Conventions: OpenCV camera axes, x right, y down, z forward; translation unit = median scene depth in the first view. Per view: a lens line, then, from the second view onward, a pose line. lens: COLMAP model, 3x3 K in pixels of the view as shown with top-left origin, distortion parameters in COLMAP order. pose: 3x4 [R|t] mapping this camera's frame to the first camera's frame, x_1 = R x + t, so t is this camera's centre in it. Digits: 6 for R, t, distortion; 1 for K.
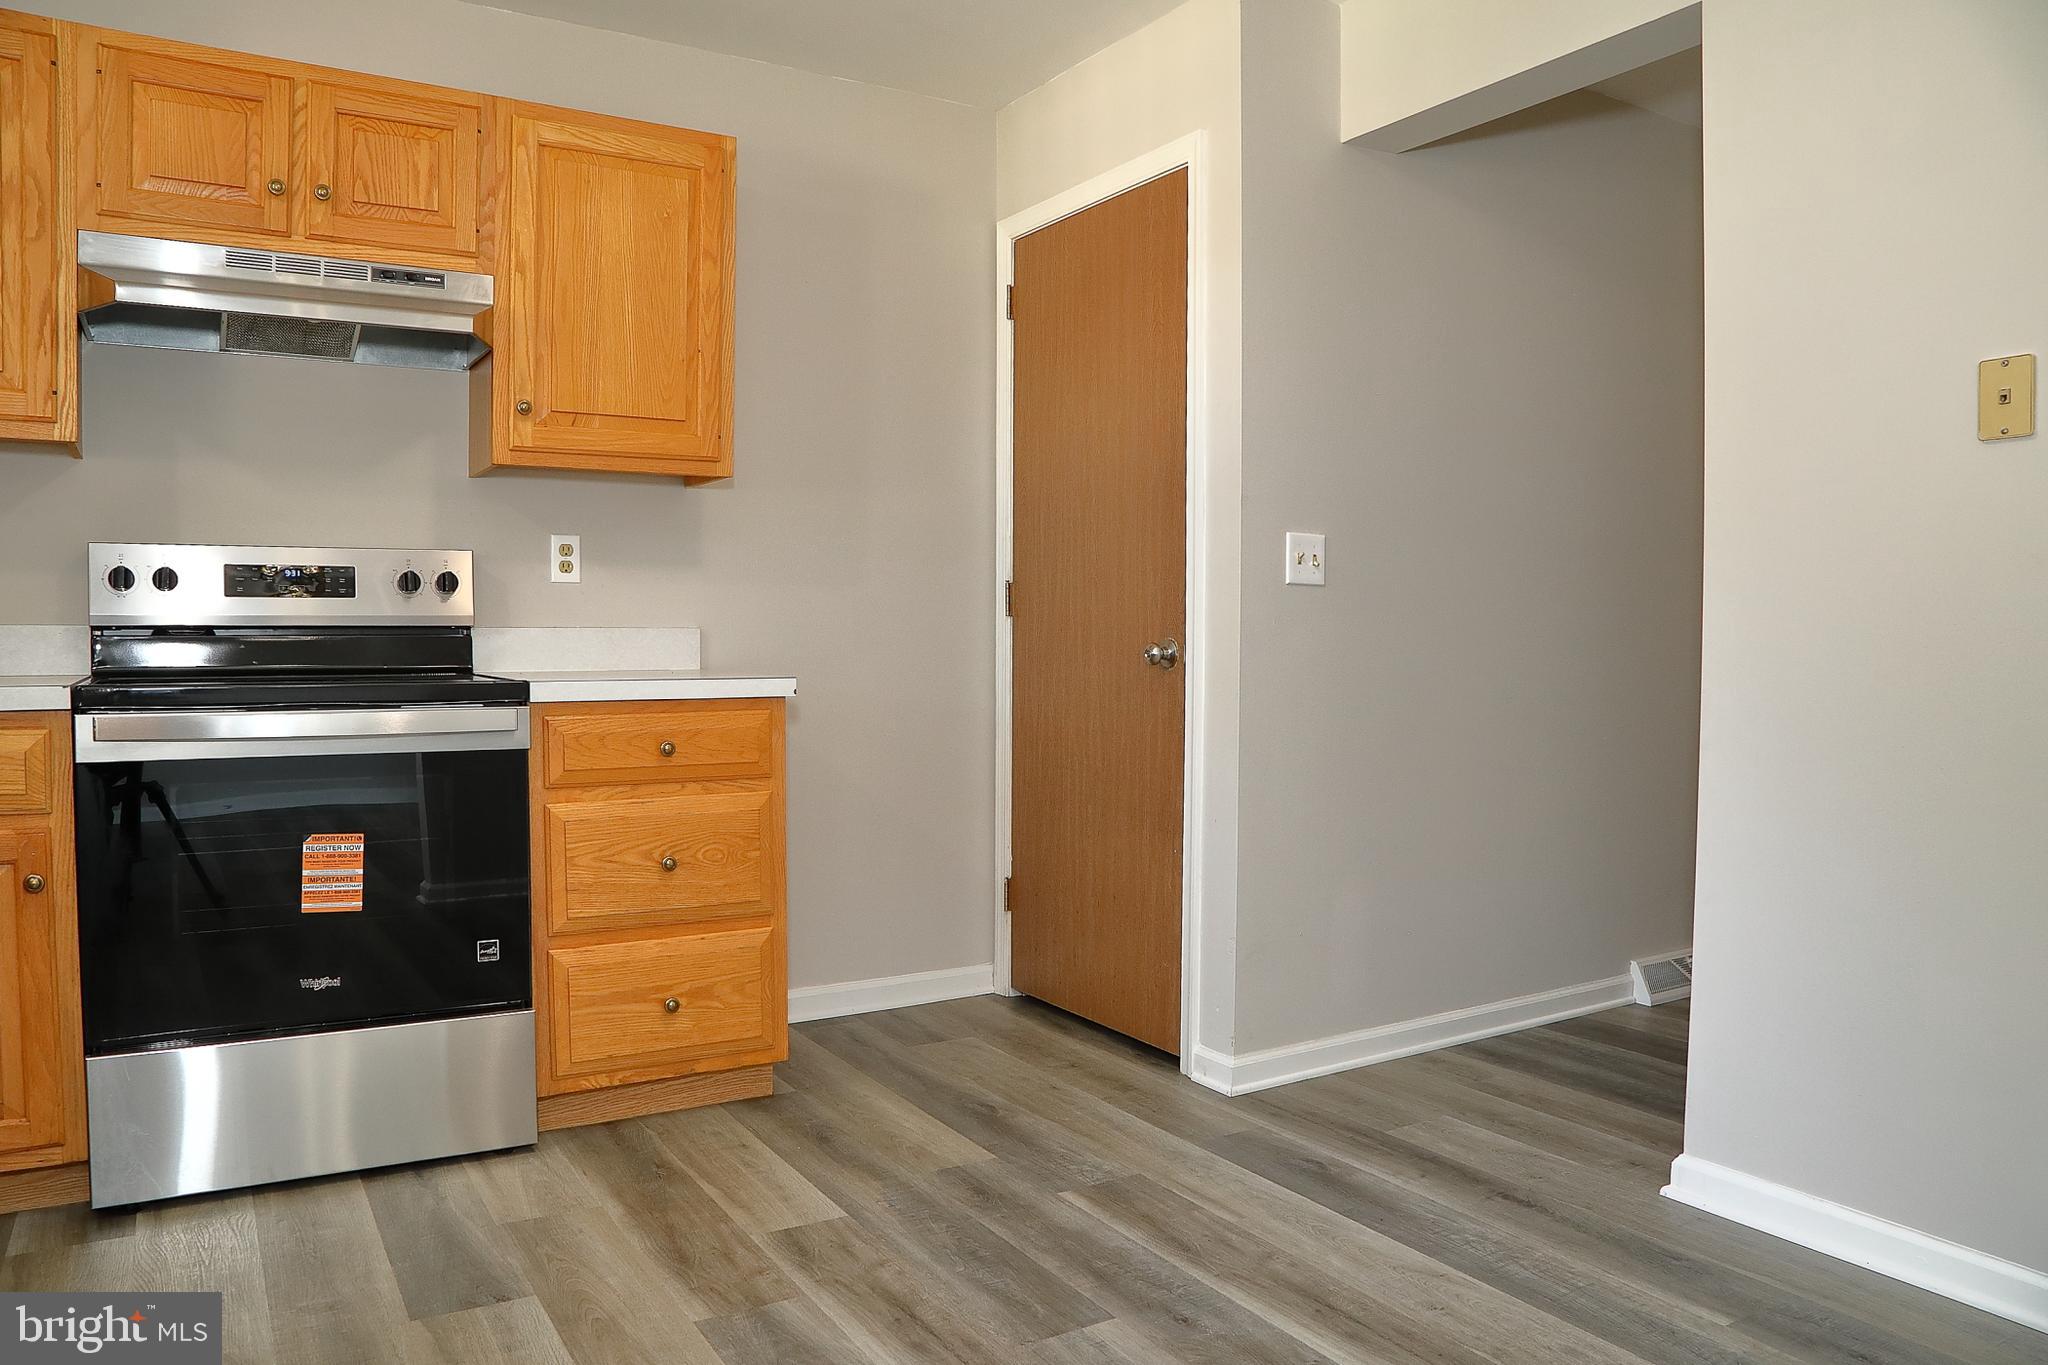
lens RADIAL K [[1437.4, 0, 1024.0], [0, 1437.4, 682.5], [0, 0, 1]] dist [-0.118074, 0.067409]
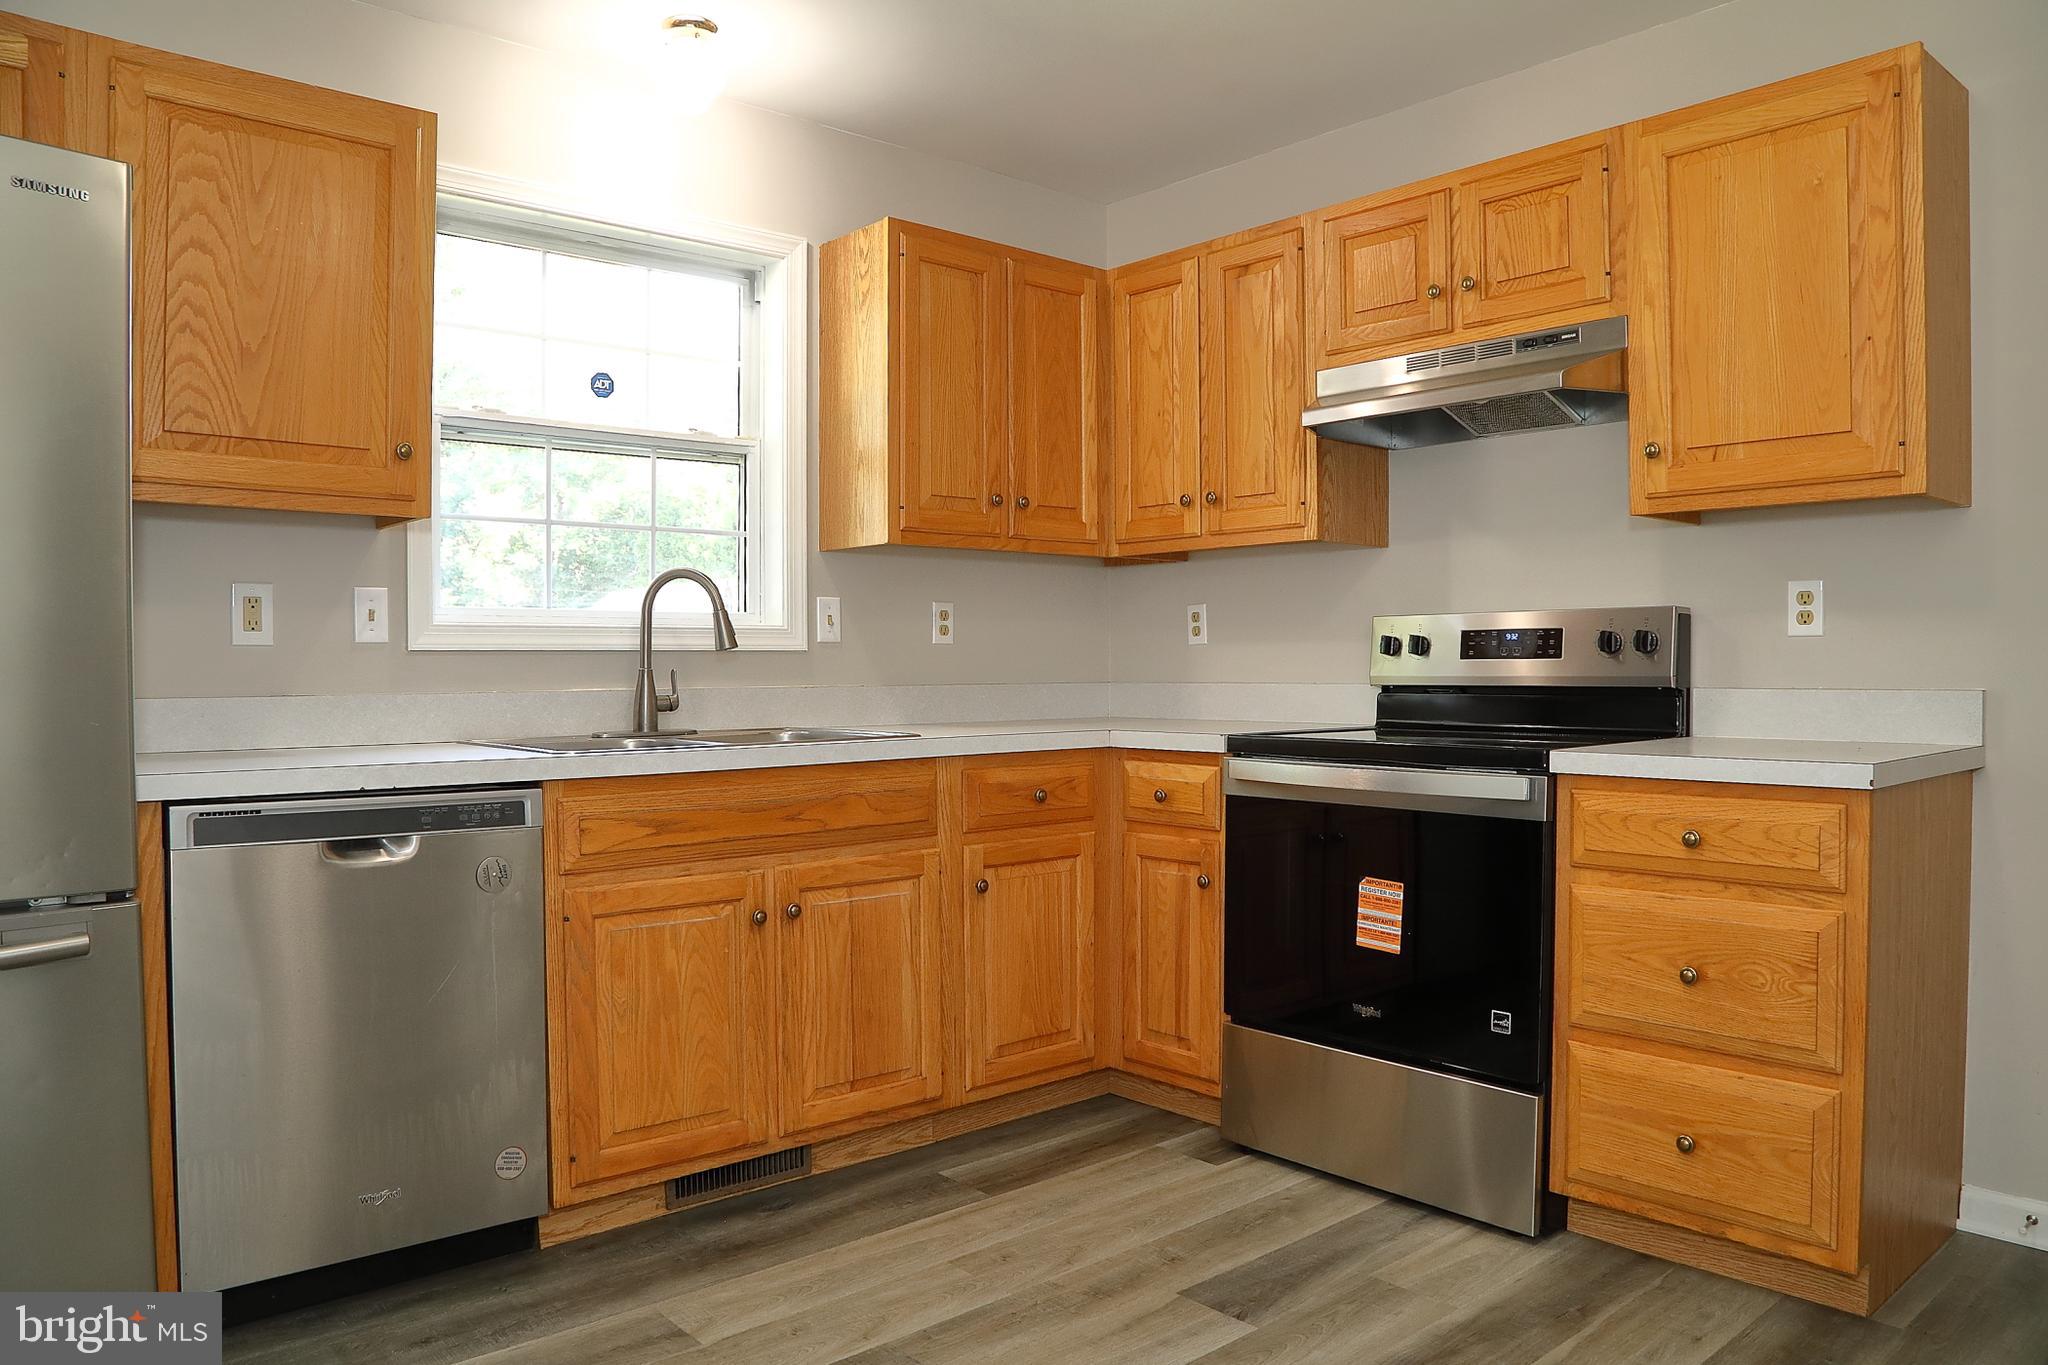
lens RADIAL K [[1437.4, 0, 1024.0], [0, 1437.4, 682.5], [0, 0, 1]] dist [-0.118074, 0.067409]
pose [[0.171928, 0.007522, -0.985081, 0.487325], [-0.029157, 0.999572, 0.002543, -0.035844], [0.984678, 0.028285, 0.172074, 0.458697]]
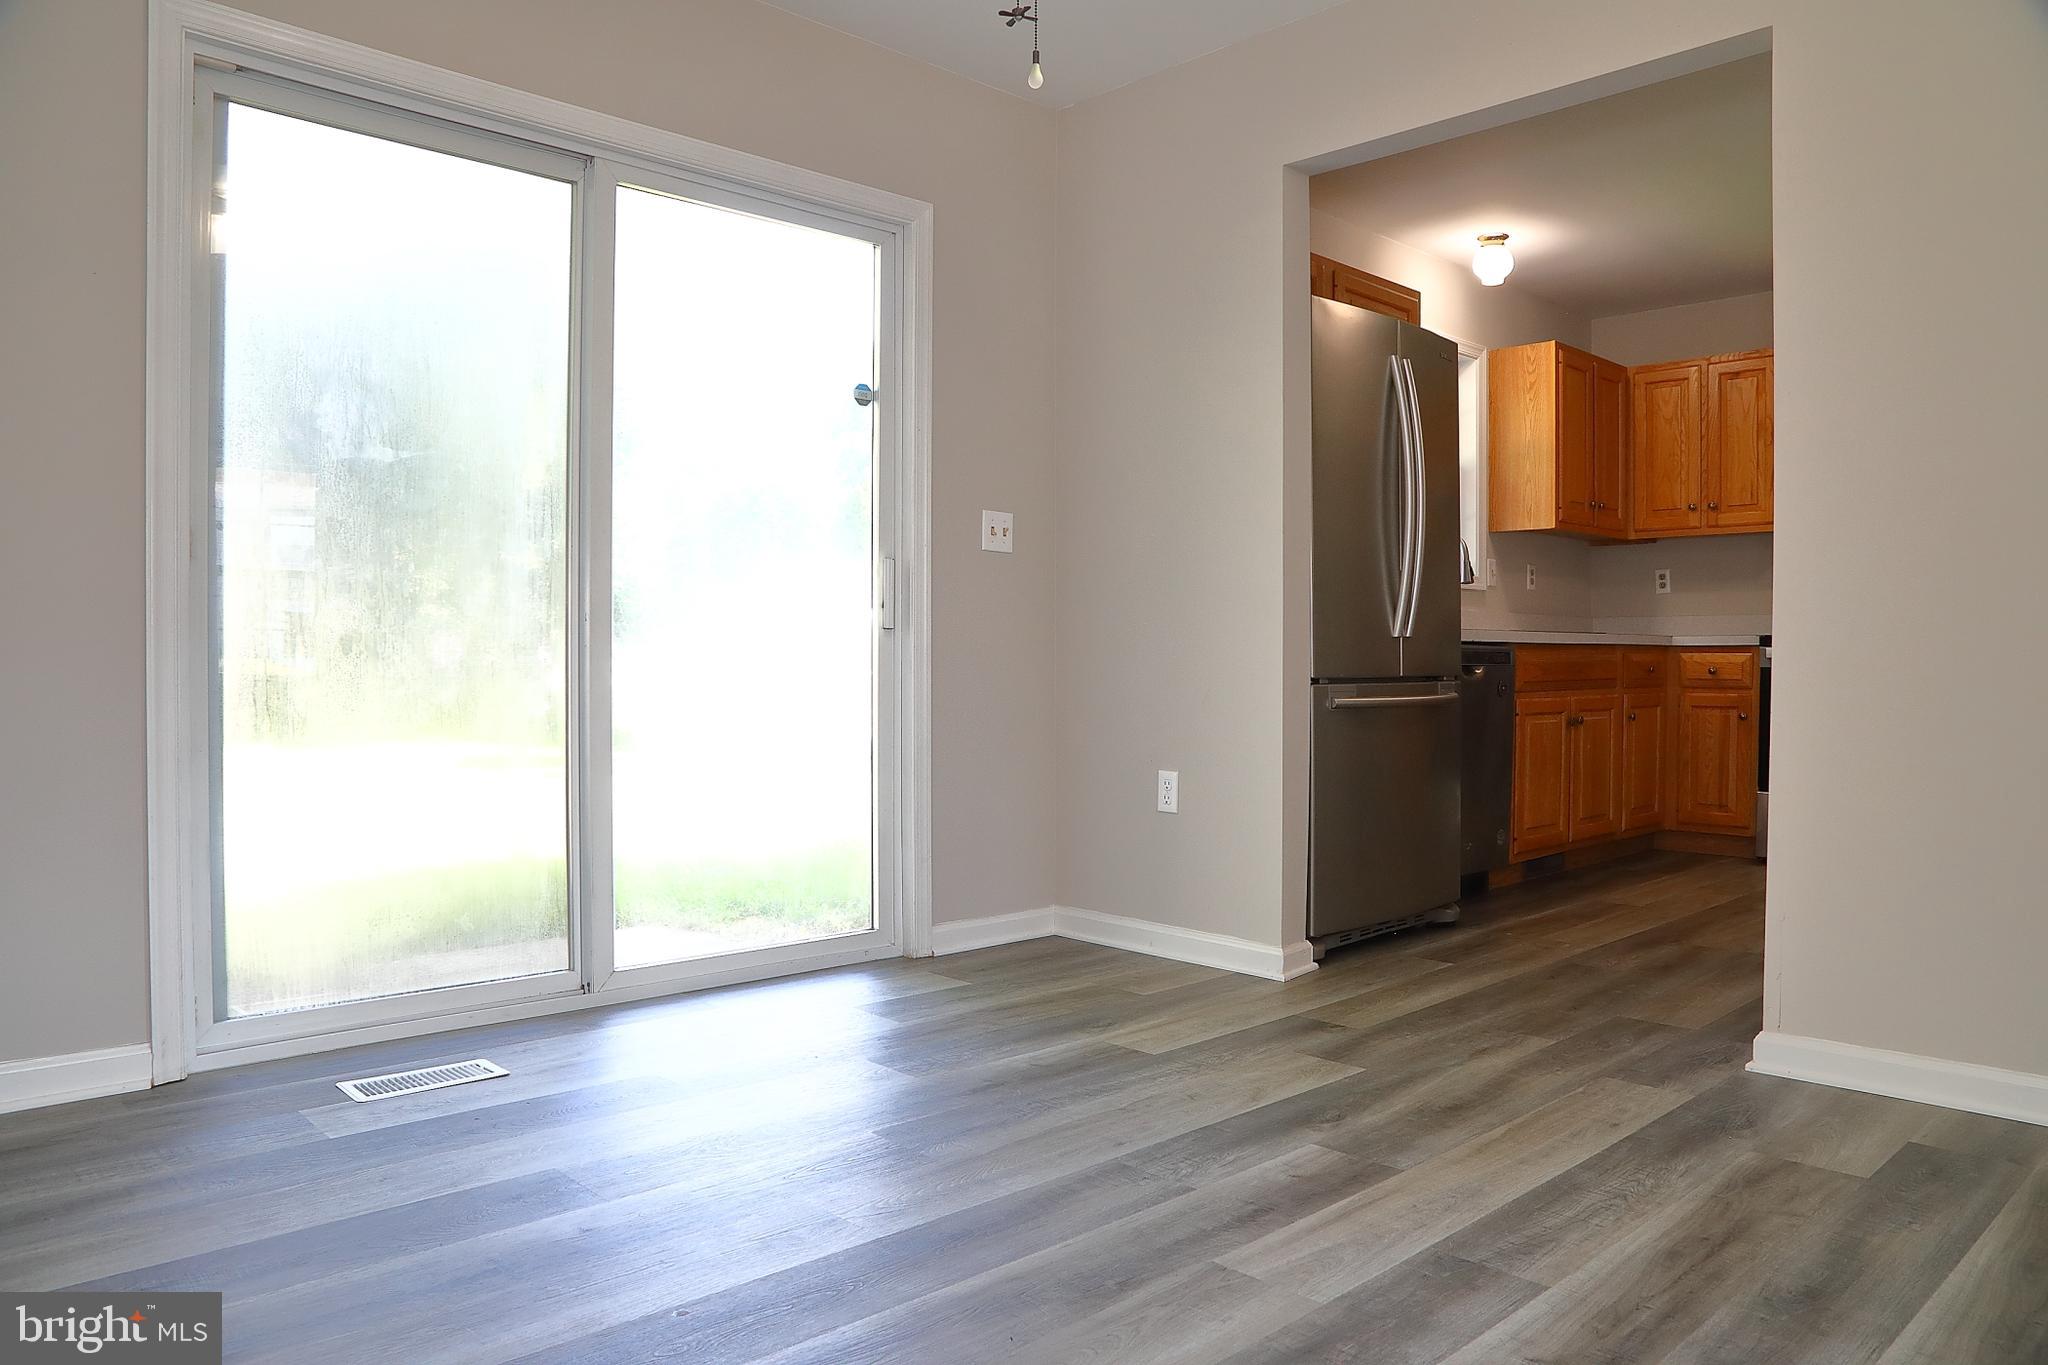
lens RADIAL K [[1408.1, 0, 1018.0], [0, 1408.1, 704.6], [0, 0, 1]] dist [-0.117357, 0.059910]
pose [[0.212095, 0.029543, -0.976802, 1.095508], [-0.036744, 0.999077, 0.022239, 0.093850], [0.976558, 0.031175, 0.212985, -0.620279]]
